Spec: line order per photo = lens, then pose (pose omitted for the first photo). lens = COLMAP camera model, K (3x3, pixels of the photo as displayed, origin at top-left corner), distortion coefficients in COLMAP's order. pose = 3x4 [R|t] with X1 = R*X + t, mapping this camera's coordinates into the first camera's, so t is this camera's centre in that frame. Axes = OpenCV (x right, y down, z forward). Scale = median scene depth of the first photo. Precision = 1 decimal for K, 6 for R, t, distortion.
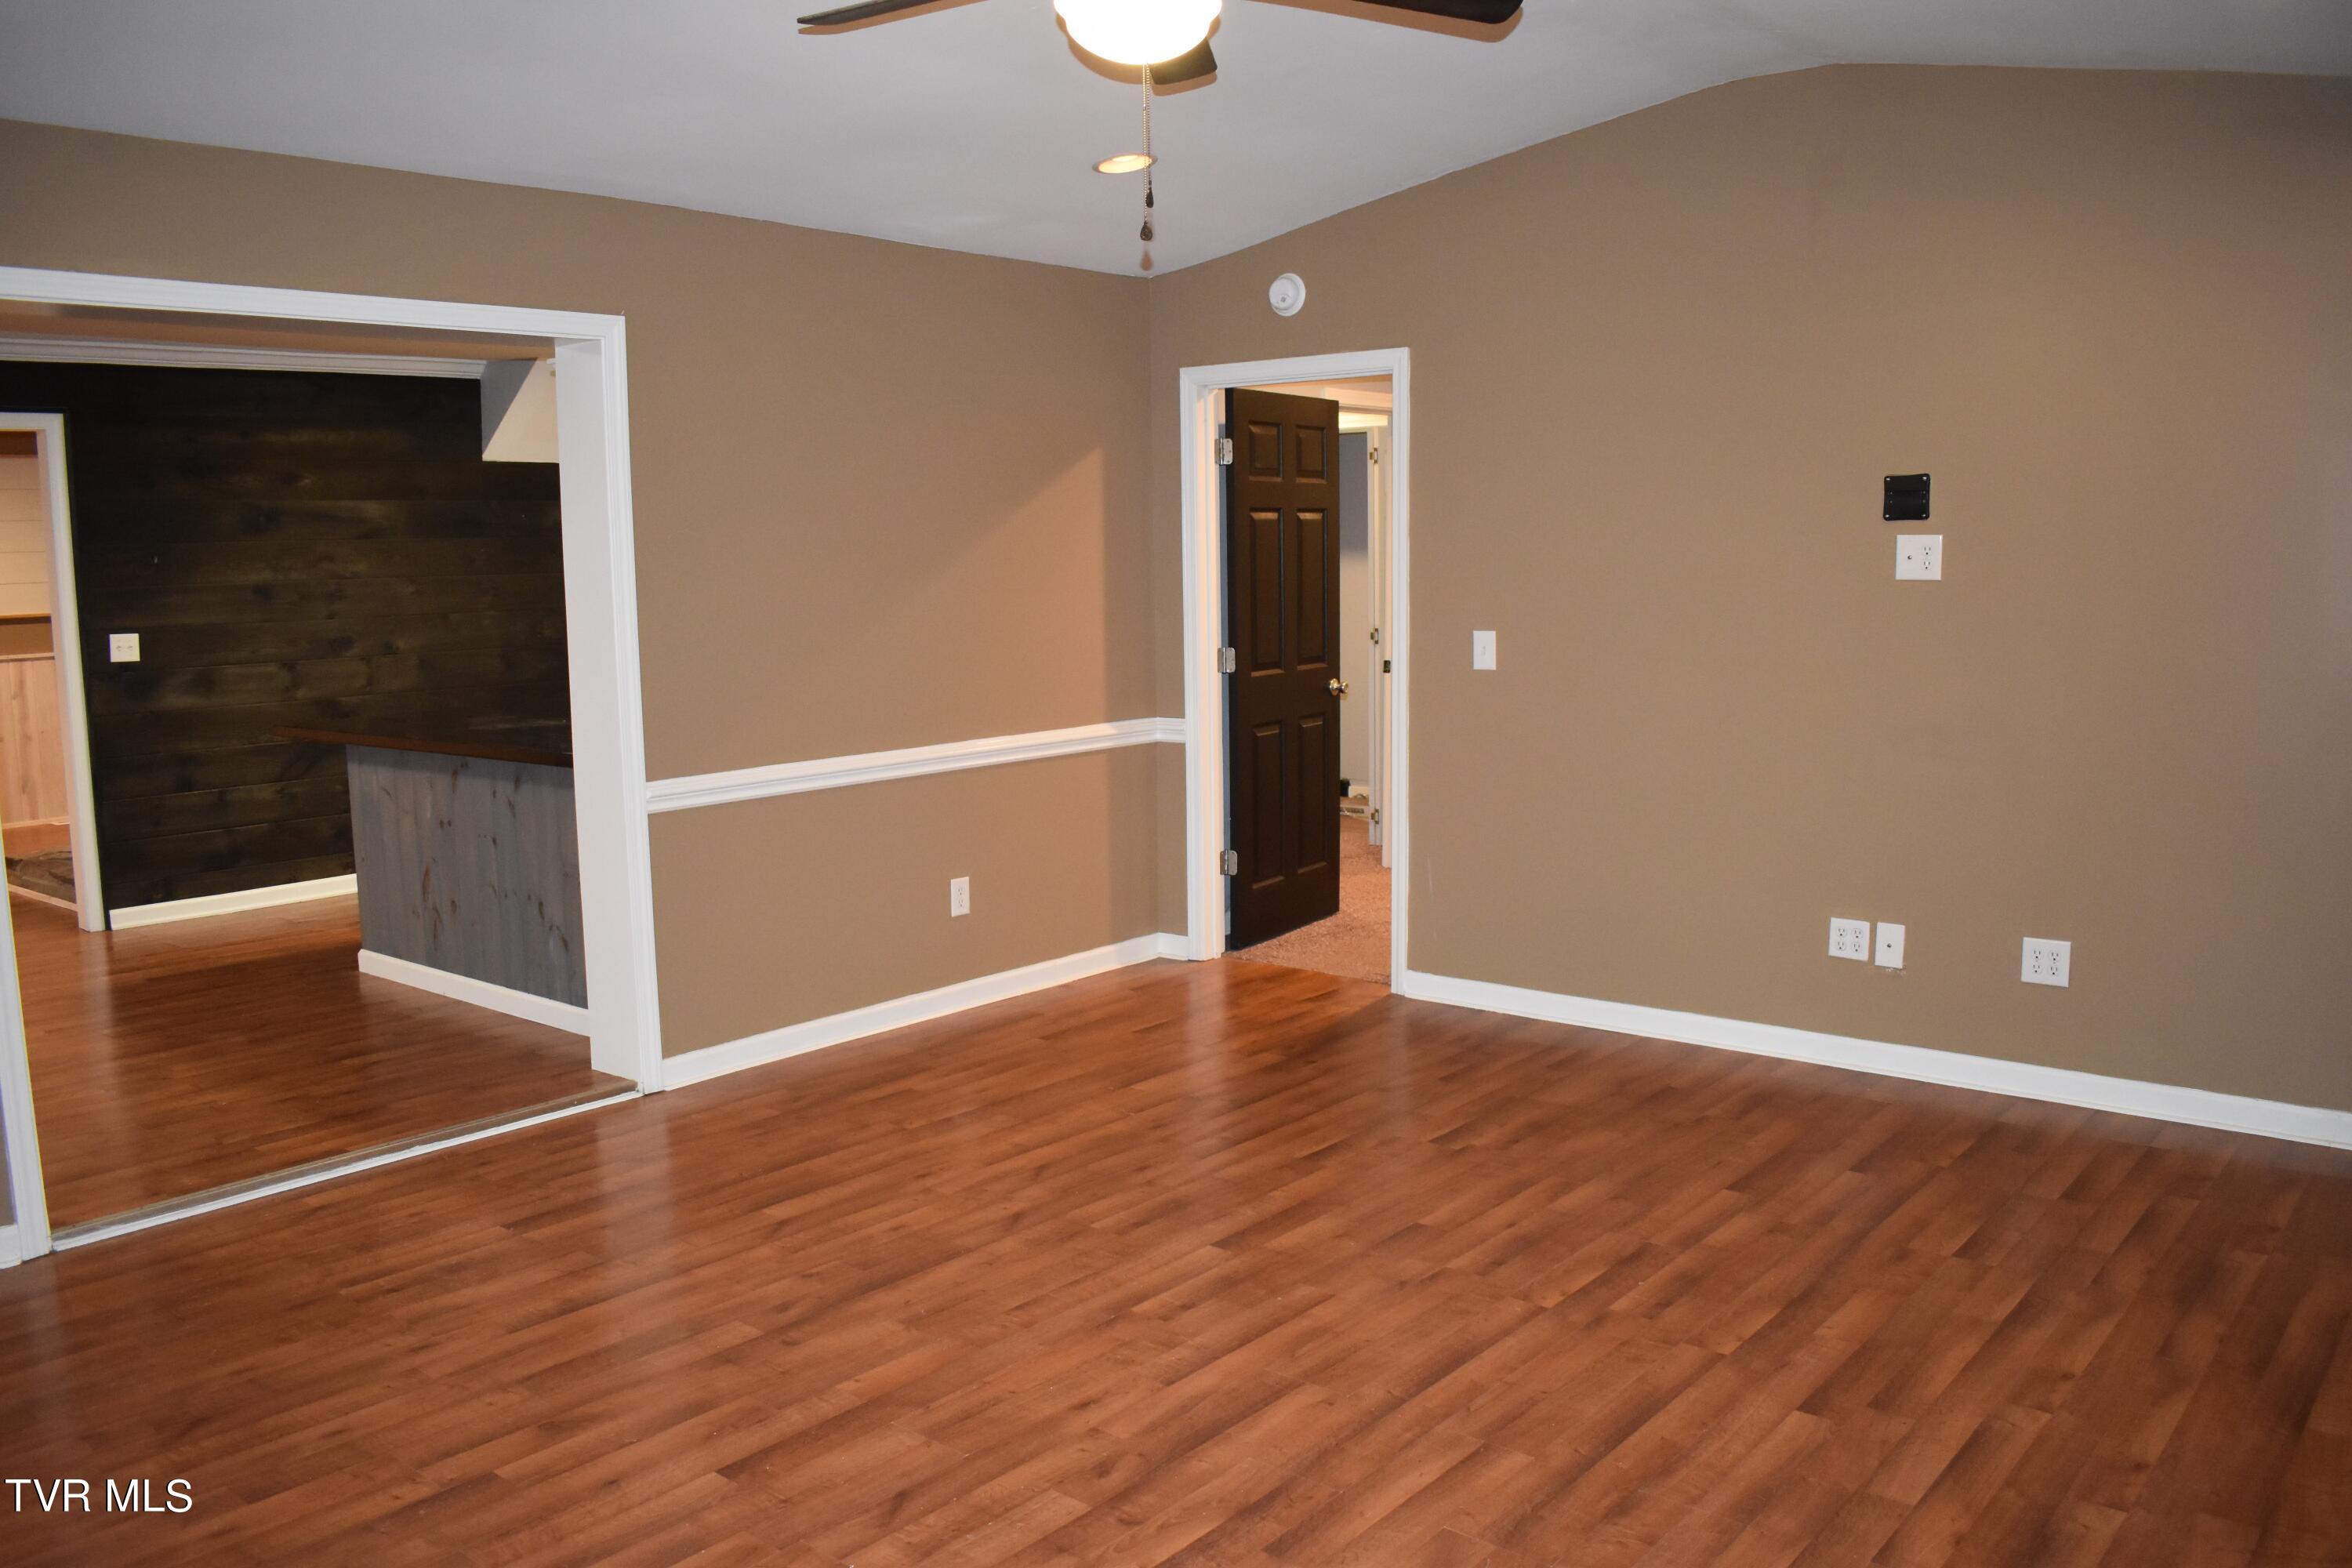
lens RADIAL K [[1847.1, 0, 1176.0], [0, 1847.1, 784.0], [0, 0, 1]] dist [-0.091383, 0.012060]
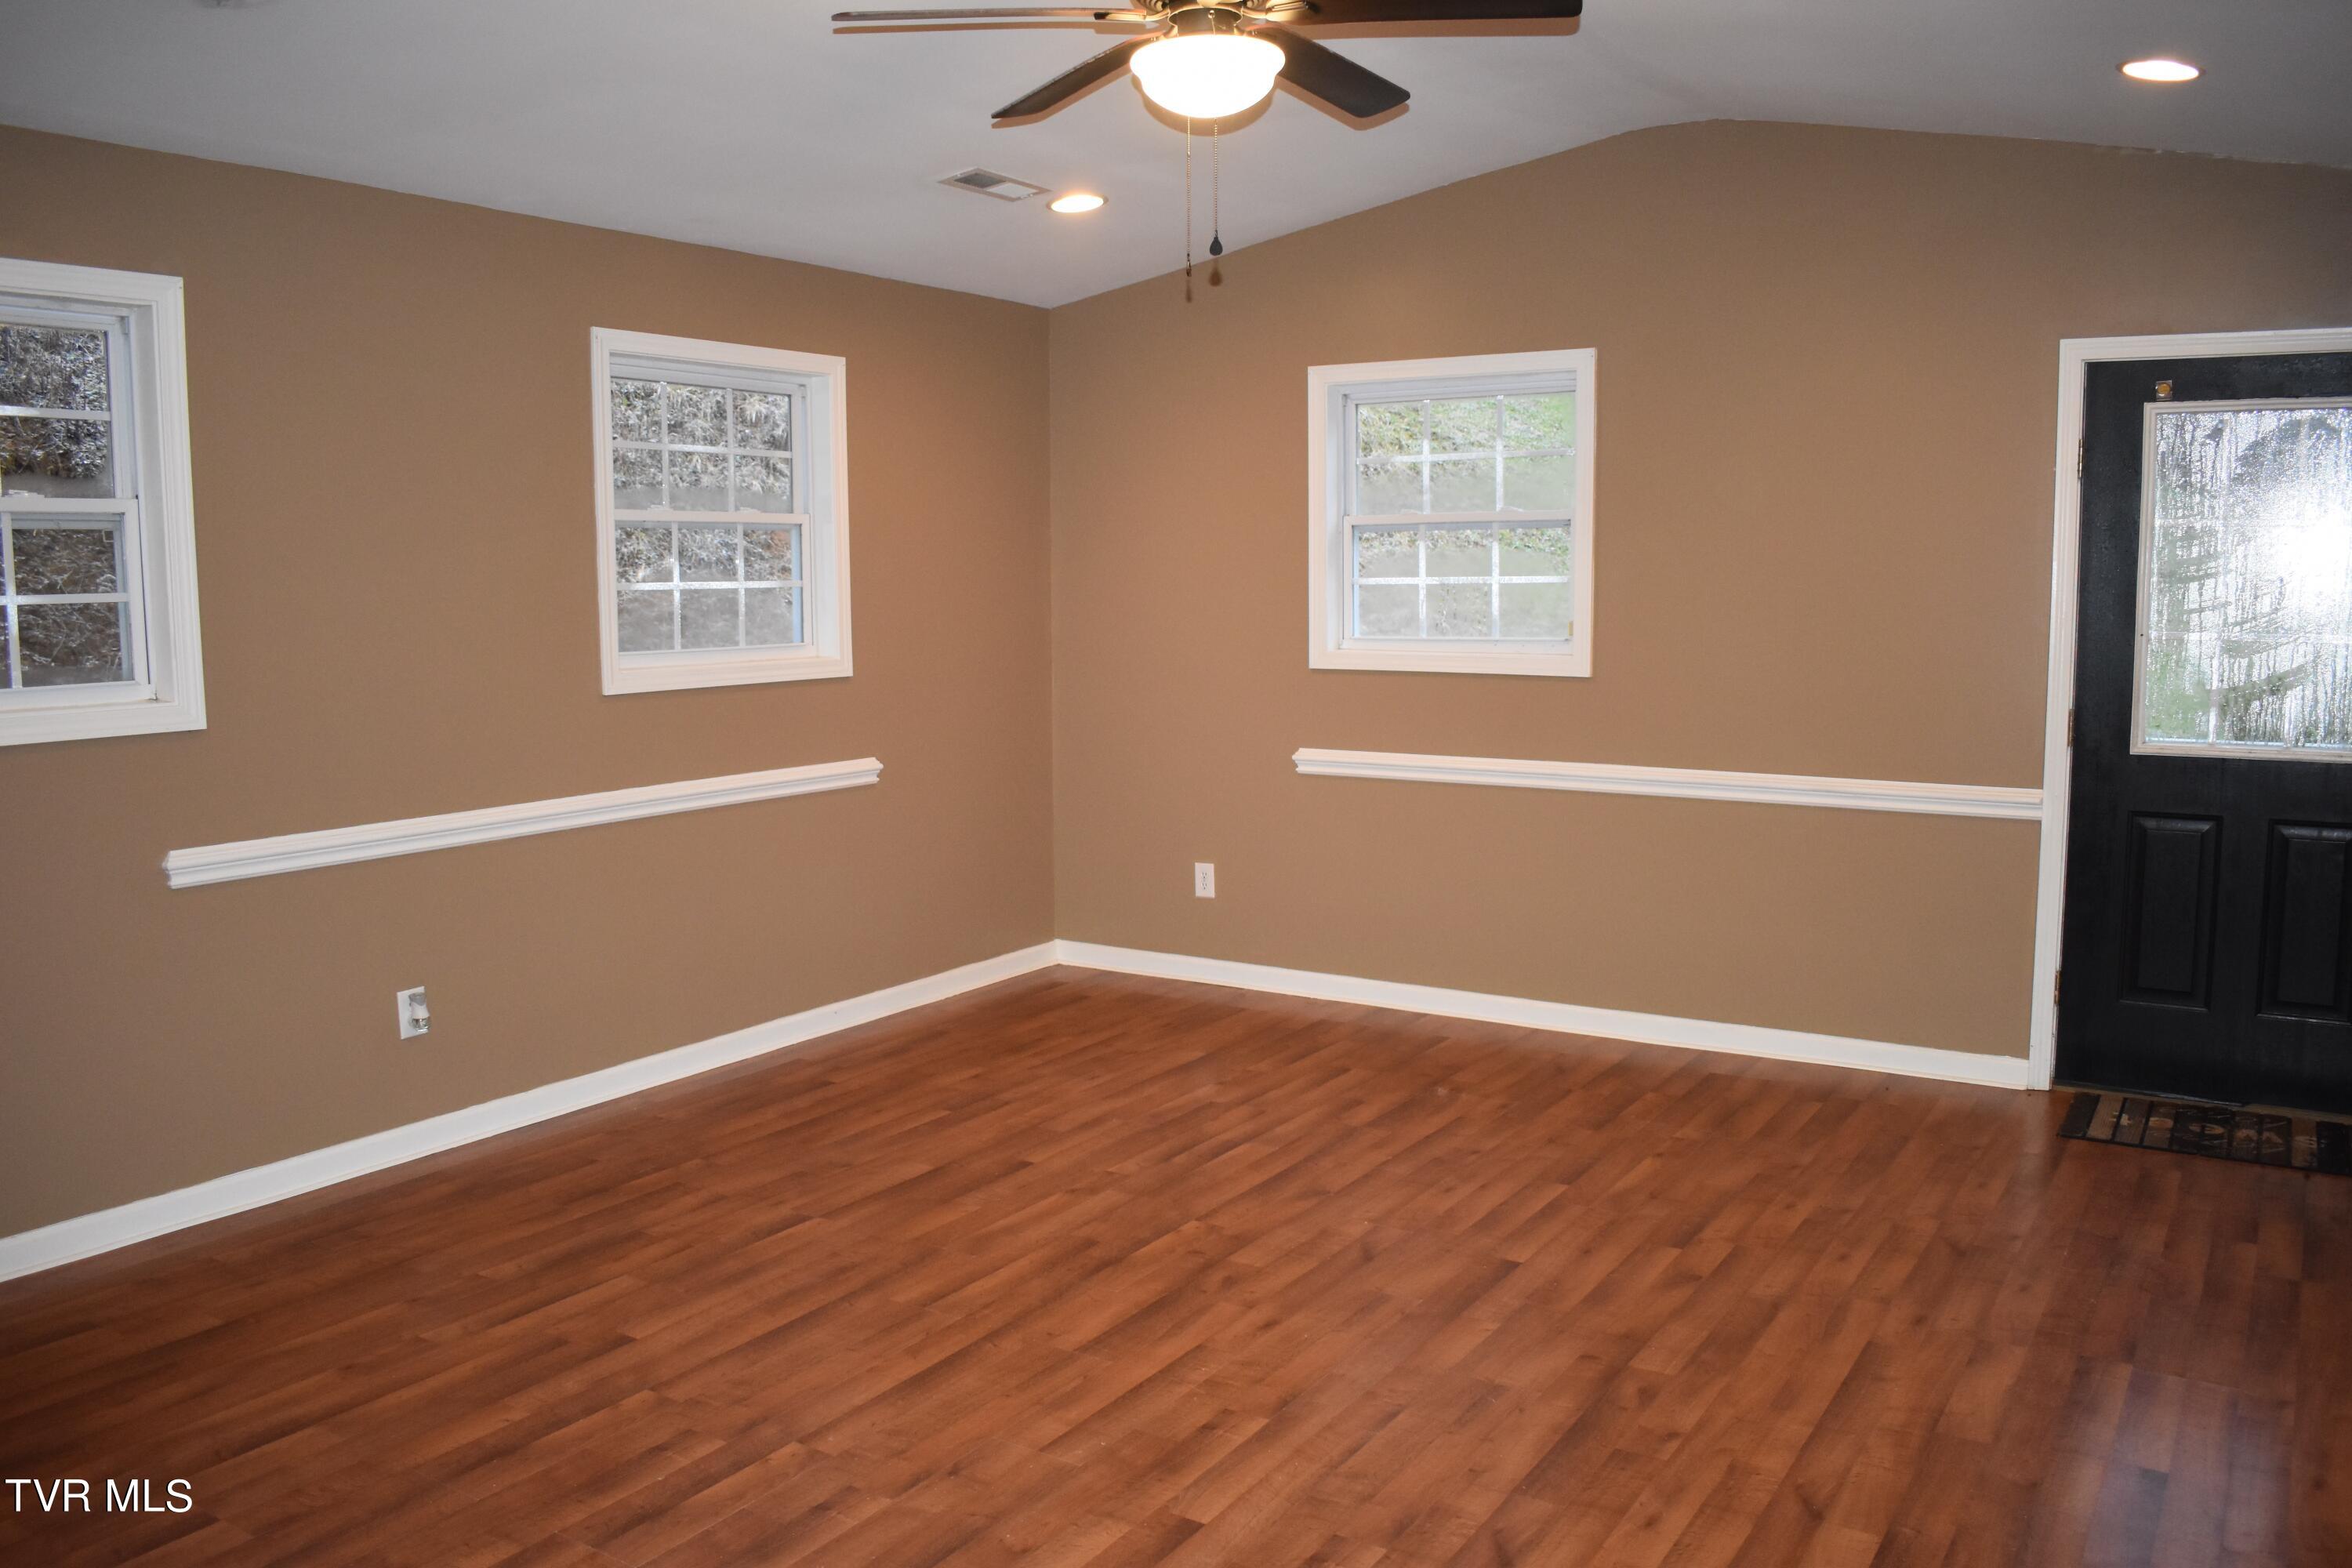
lens RADIAL K [[1847.1, 0, 1176.0], [0, 1847.1, 784.0], [0, 0, 1]] dist [-0.091383, 0.012060]
pose [[-0.991860, 0.031119, -0.123470, 0.114999], [0.000098, 0.969862, 0.243653, -0.219662], [0.127331, 0.241658, -0.961971, 1.697536]]
